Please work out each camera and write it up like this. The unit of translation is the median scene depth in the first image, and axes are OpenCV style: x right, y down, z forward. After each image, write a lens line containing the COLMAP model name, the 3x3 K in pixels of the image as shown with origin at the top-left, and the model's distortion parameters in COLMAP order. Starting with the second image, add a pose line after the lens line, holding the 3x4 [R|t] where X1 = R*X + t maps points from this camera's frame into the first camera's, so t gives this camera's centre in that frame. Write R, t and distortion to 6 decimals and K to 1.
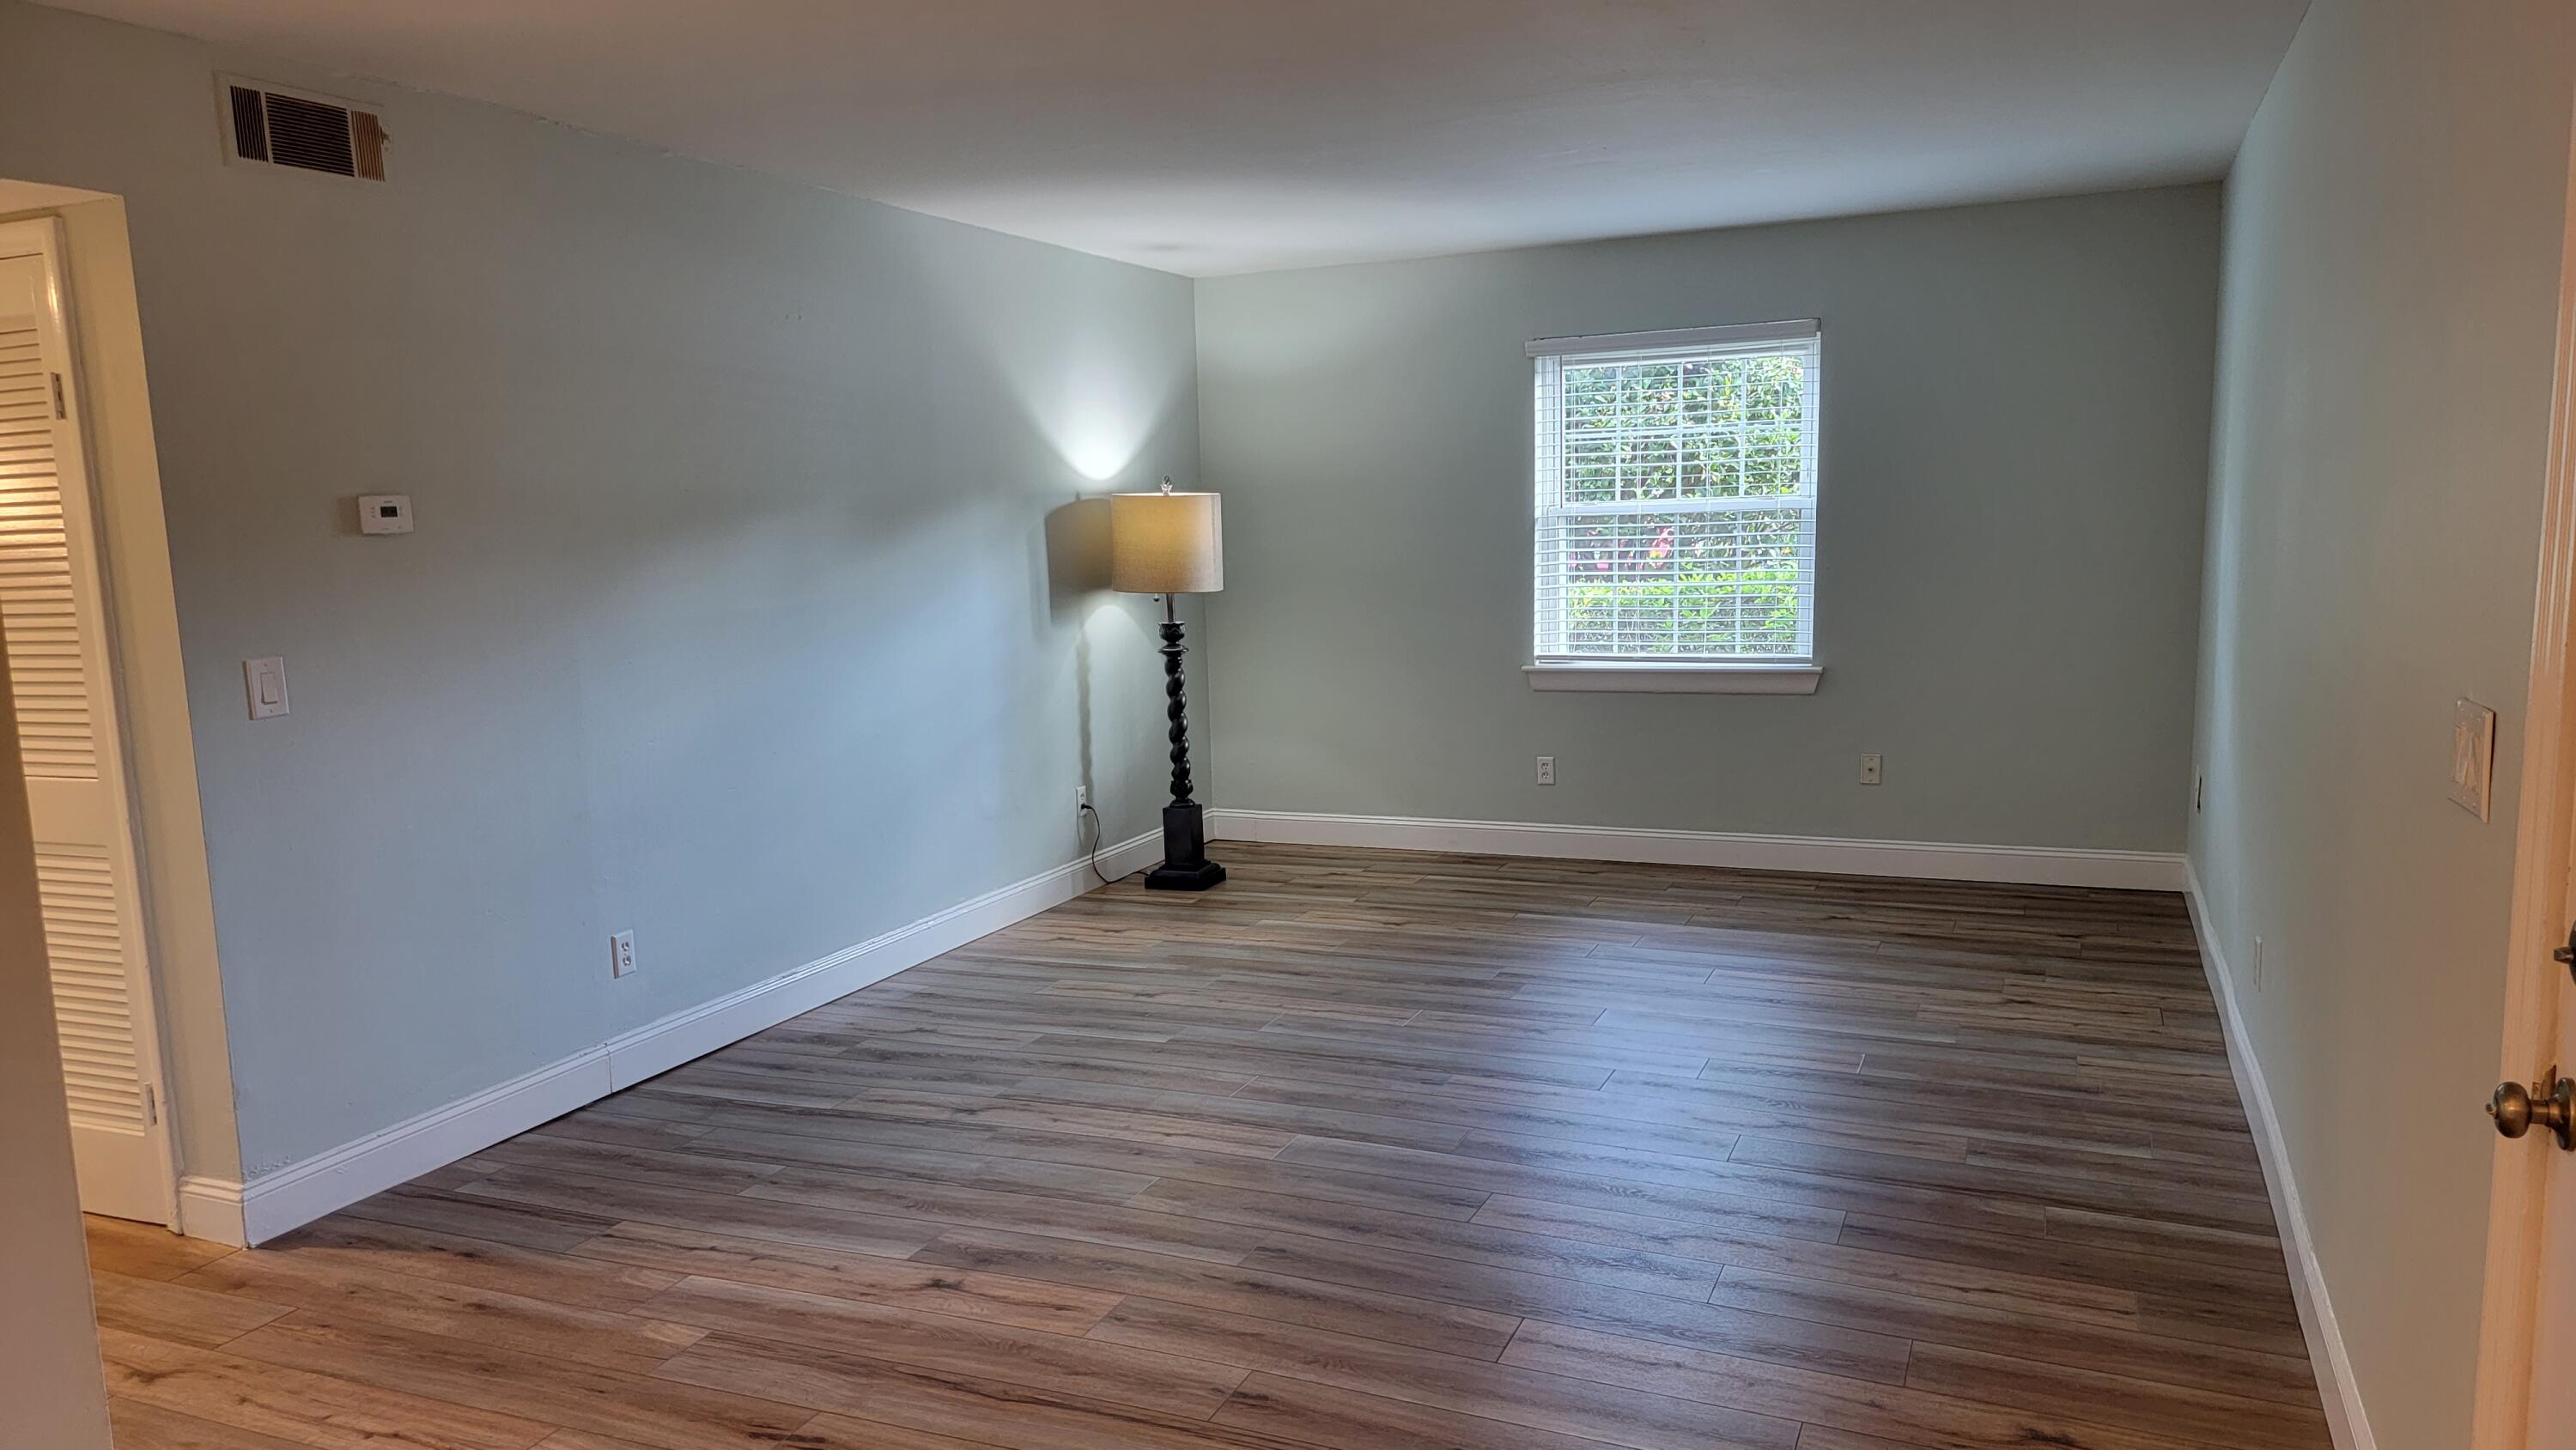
lens RADIAL K [[1775.1, 0, 1294.9], [0, 1775.1, 731.7], [0, 0, 1]] dist [0.046186, 0.001844]
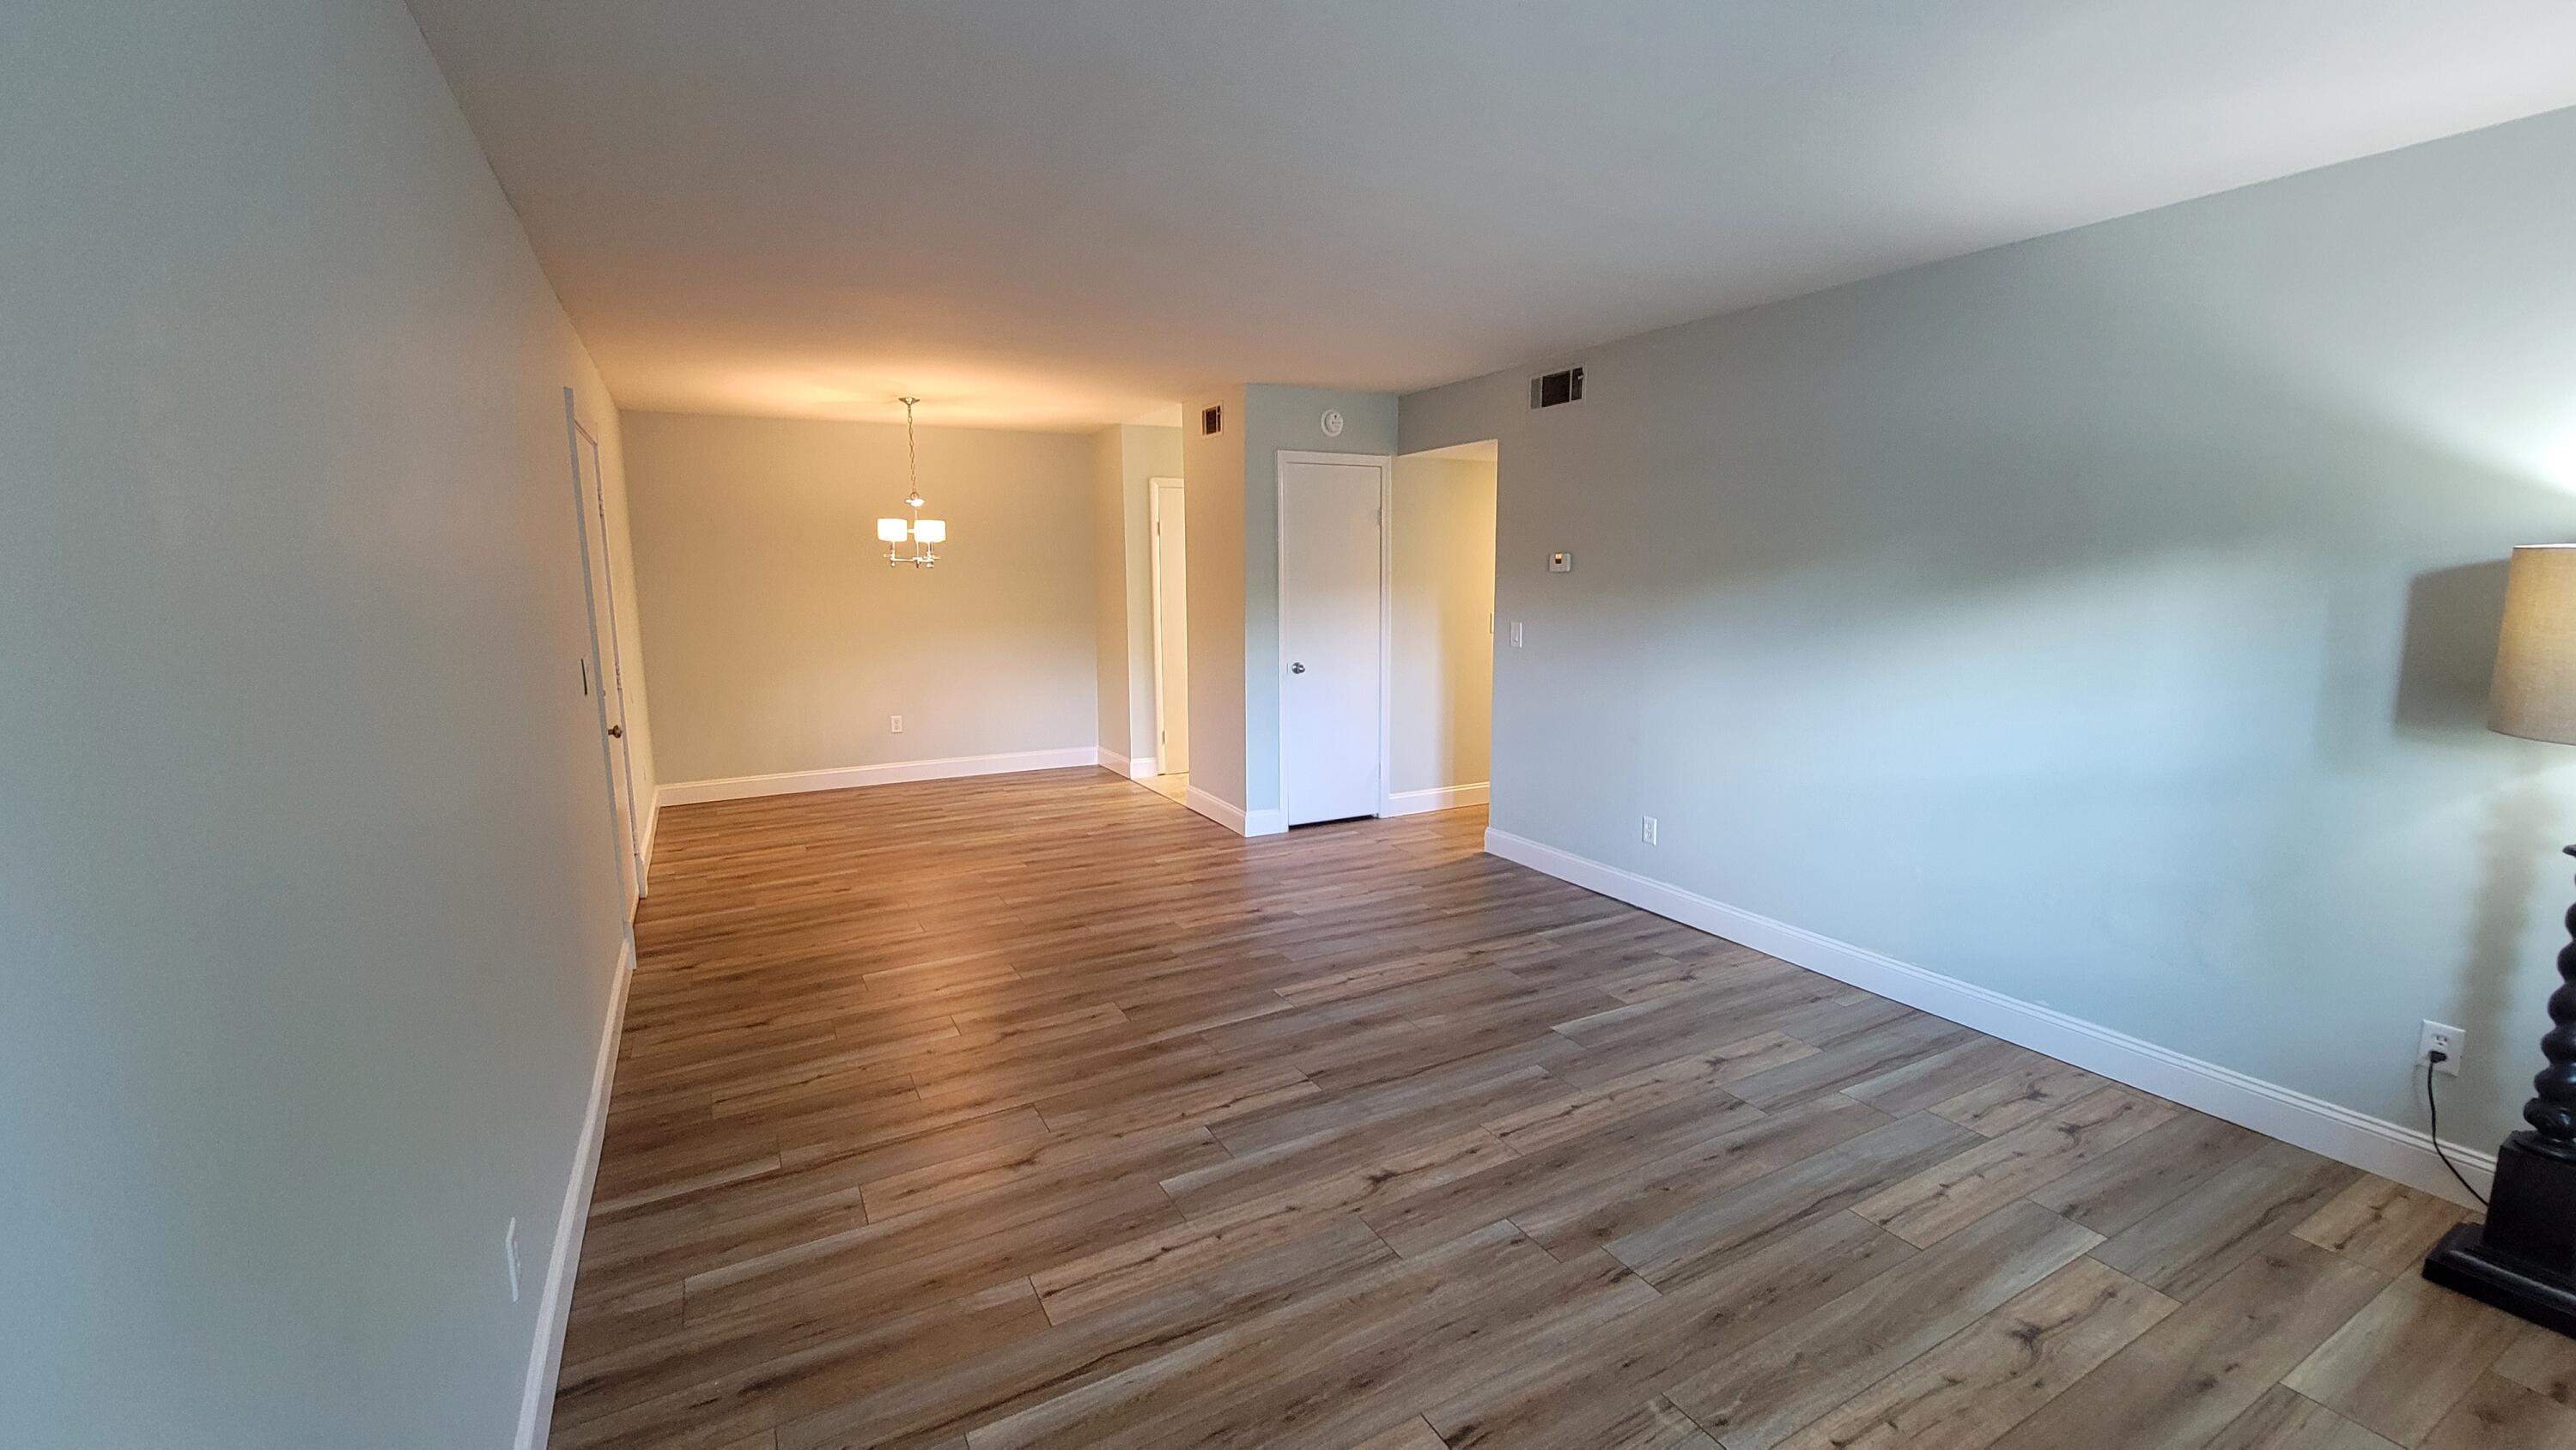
lens RADIAL K [[1052.2, 0, 1292.9], [0, 1052.2, 717.7], [0, 0, 1]] dist [-0.004460, -0.000086]
pose [[-0.614505, 0.146821, -0.775130, 0.640750], [-0.075222, 0.967149, 0.242826, -0.213067], [0.785318, 0.207525, -0.583274, 1.459624]]
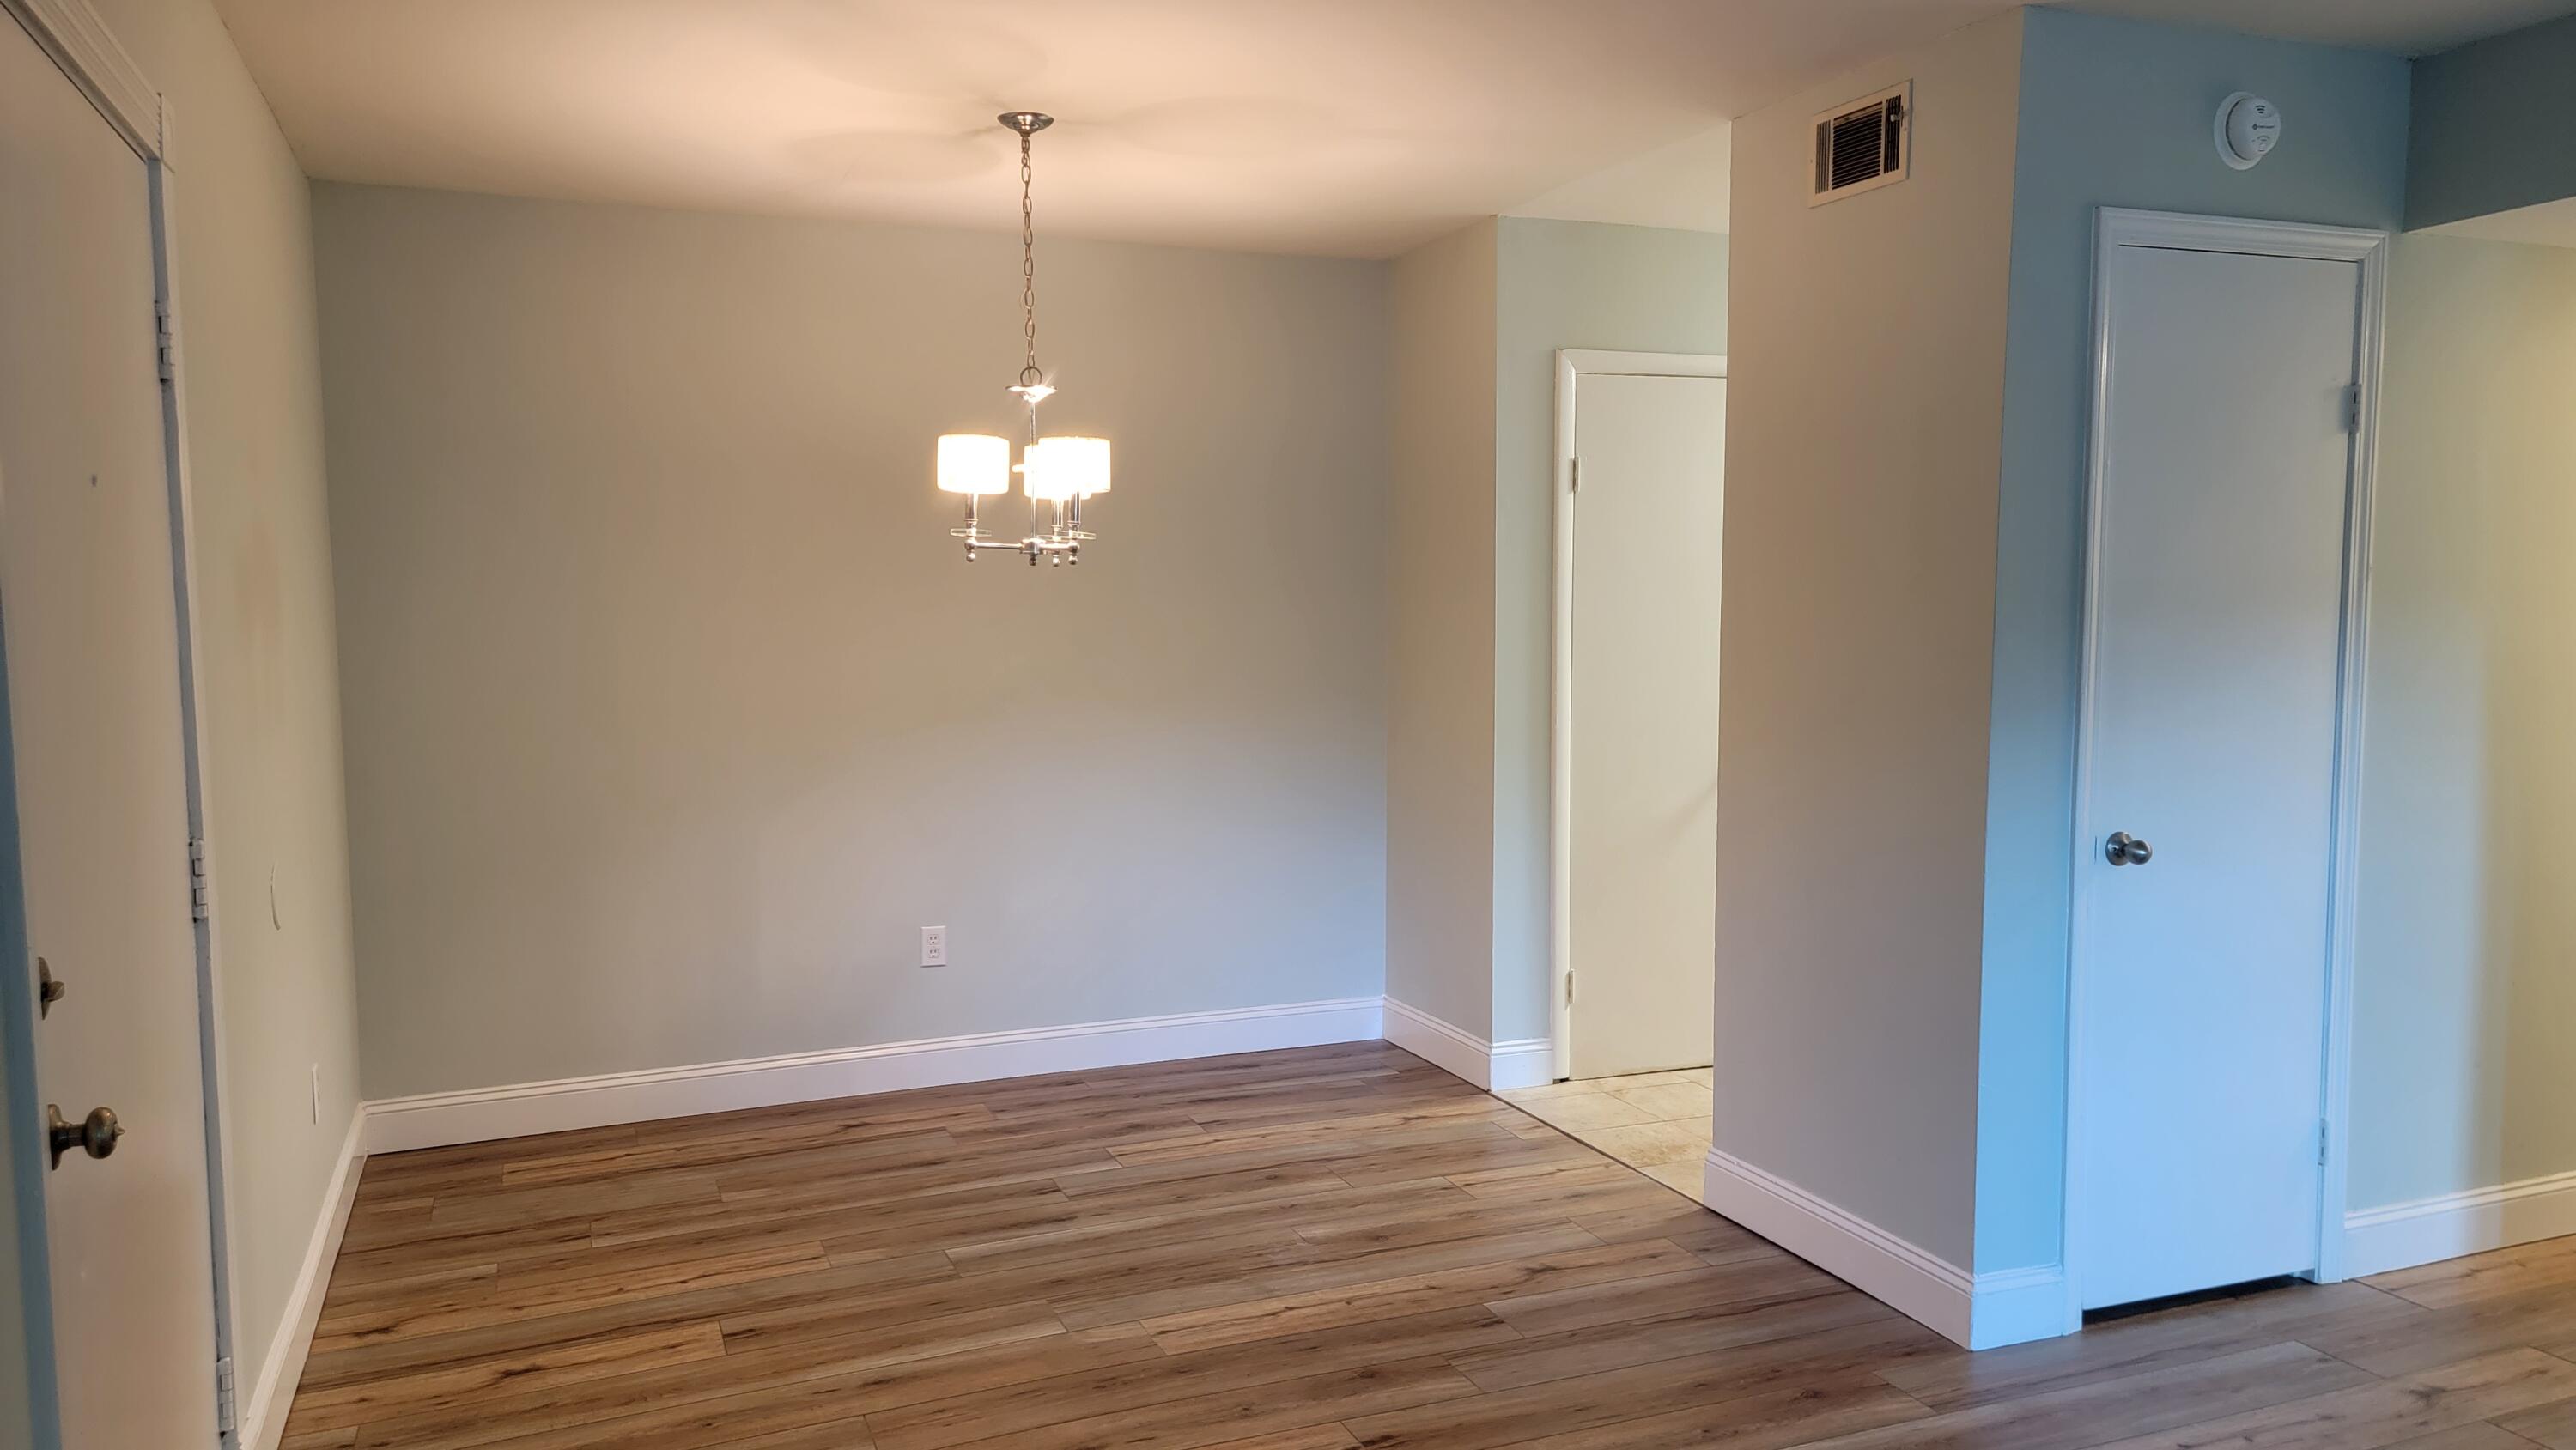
lens RADIAL K [[1775.1, 0, 1293.8], [0, 1775.1, 735.1], [0, 0, 1]] dist [0.046186, 0.001844]
pose [[-0.699719, 0.092962, -0.708345, 0.382020], [-0.060659, 0.980187, 0.188558, -0.121075], [0.711839, 0.174905, -0.680216, 0.924330]]
